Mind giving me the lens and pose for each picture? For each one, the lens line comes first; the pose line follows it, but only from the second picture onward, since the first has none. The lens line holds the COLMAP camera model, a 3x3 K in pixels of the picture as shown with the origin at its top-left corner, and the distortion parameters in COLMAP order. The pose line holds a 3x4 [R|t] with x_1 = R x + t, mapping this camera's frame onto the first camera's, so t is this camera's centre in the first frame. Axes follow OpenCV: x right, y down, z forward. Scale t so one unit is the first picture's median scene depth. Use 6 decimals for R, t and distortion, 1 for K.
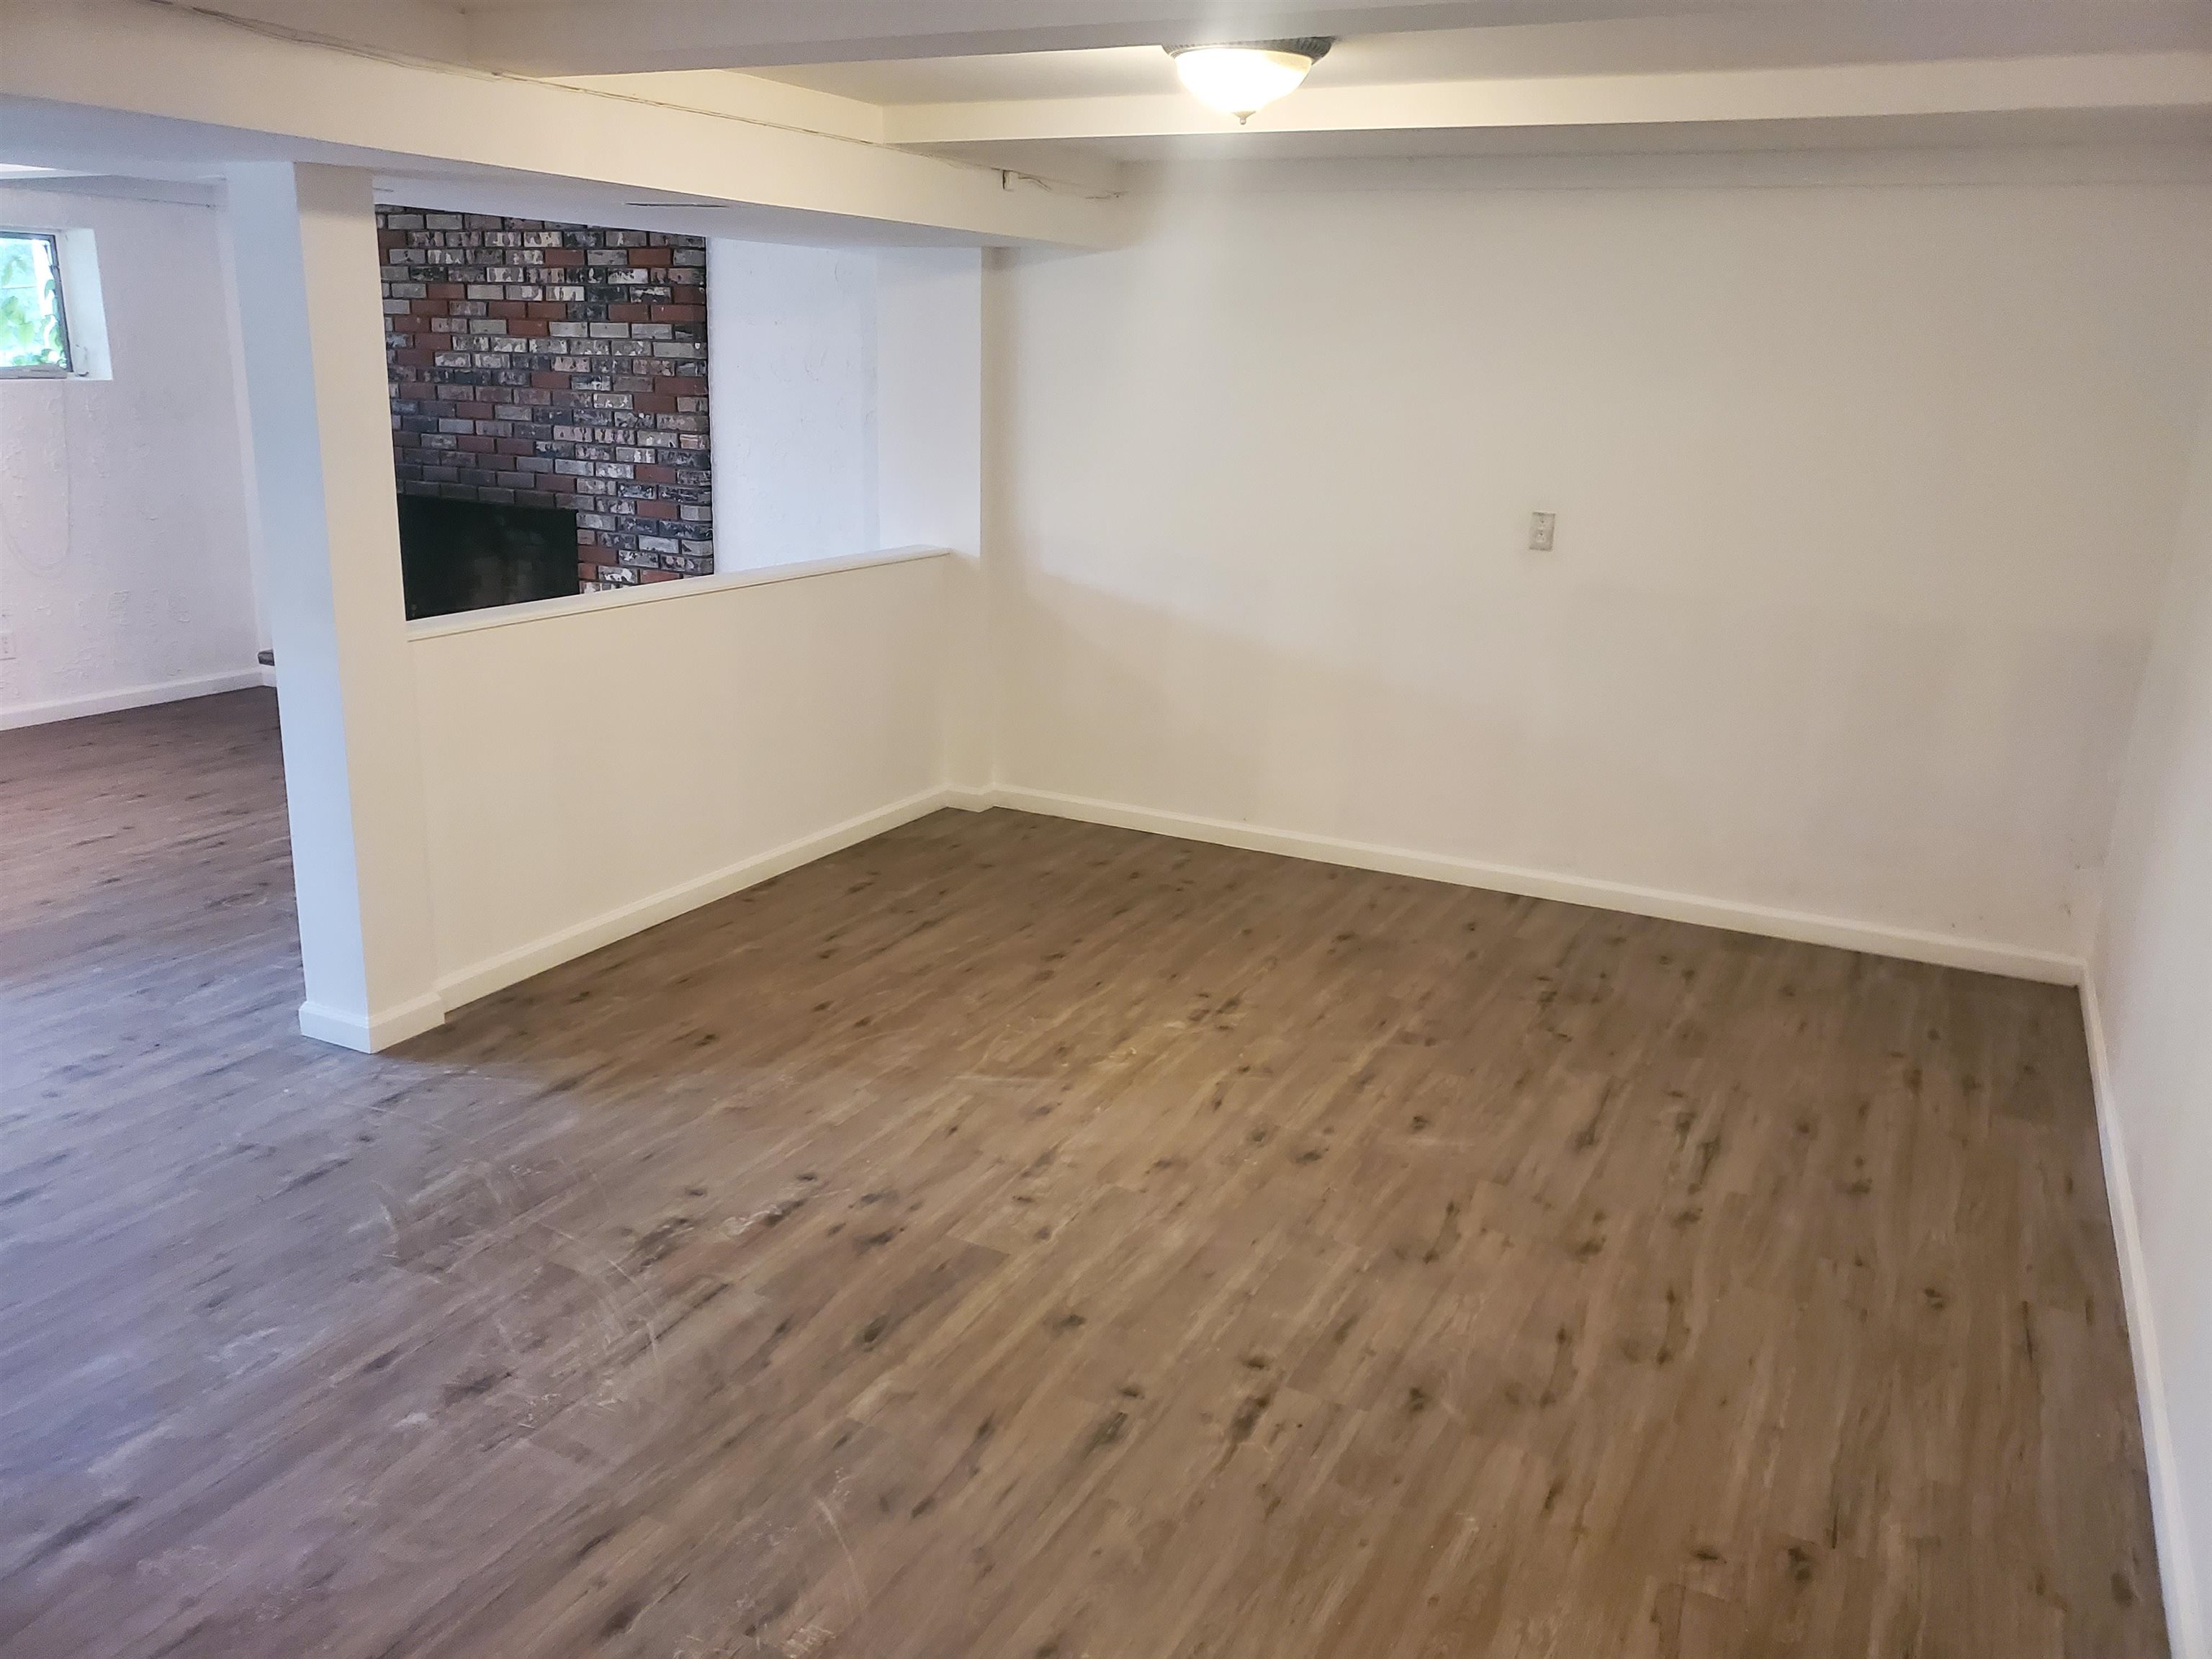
lens RADIAL K [[1727.9, 0, 1112.2], [0, 1727.9, 830.9], [0, 0, 1]] dist [0.016915, 0.003176]
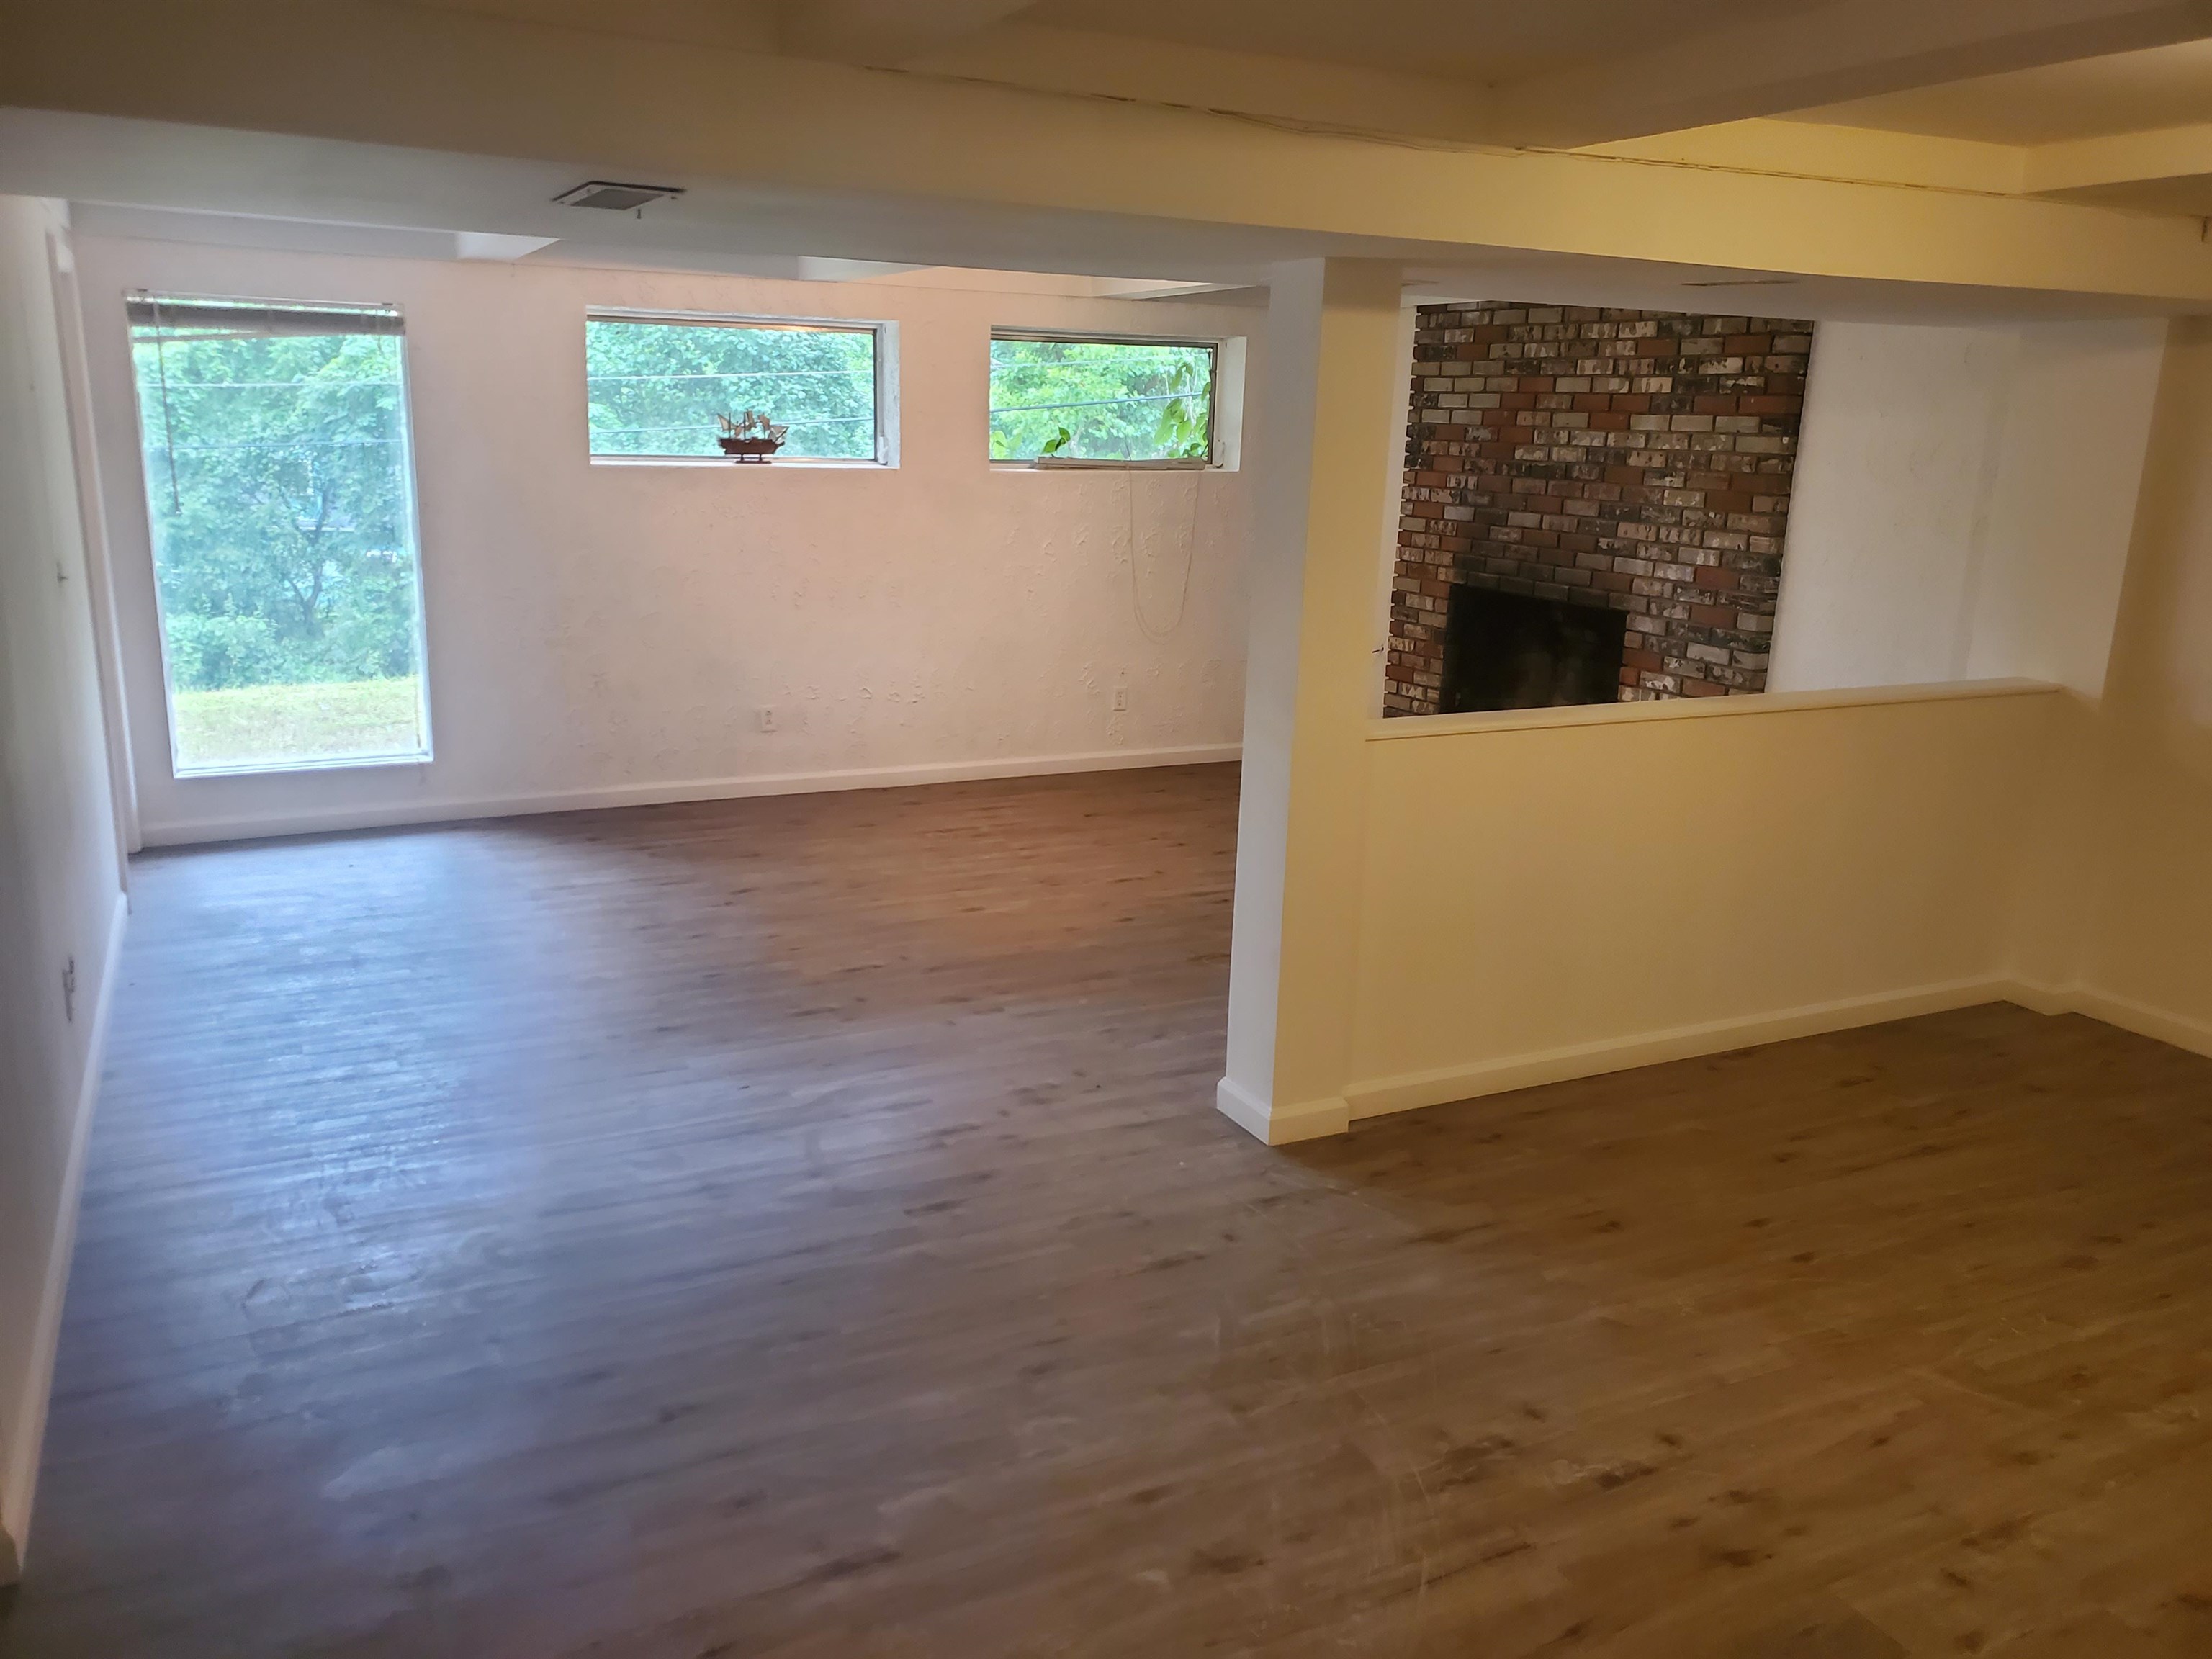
lens RADIAL K [[1718.8, 0, 1102.4], [0, 1718.8, 816.9], [0, 0, 1]] dist [0.040916, 0.006305]
pose [[0.801911, 0.138847, -0.581085, 0.037817], [-0.171859, 0.985120, -0.001780, -0.036023], [0.572191, 0.101292, 0.813841, 0.122518]]
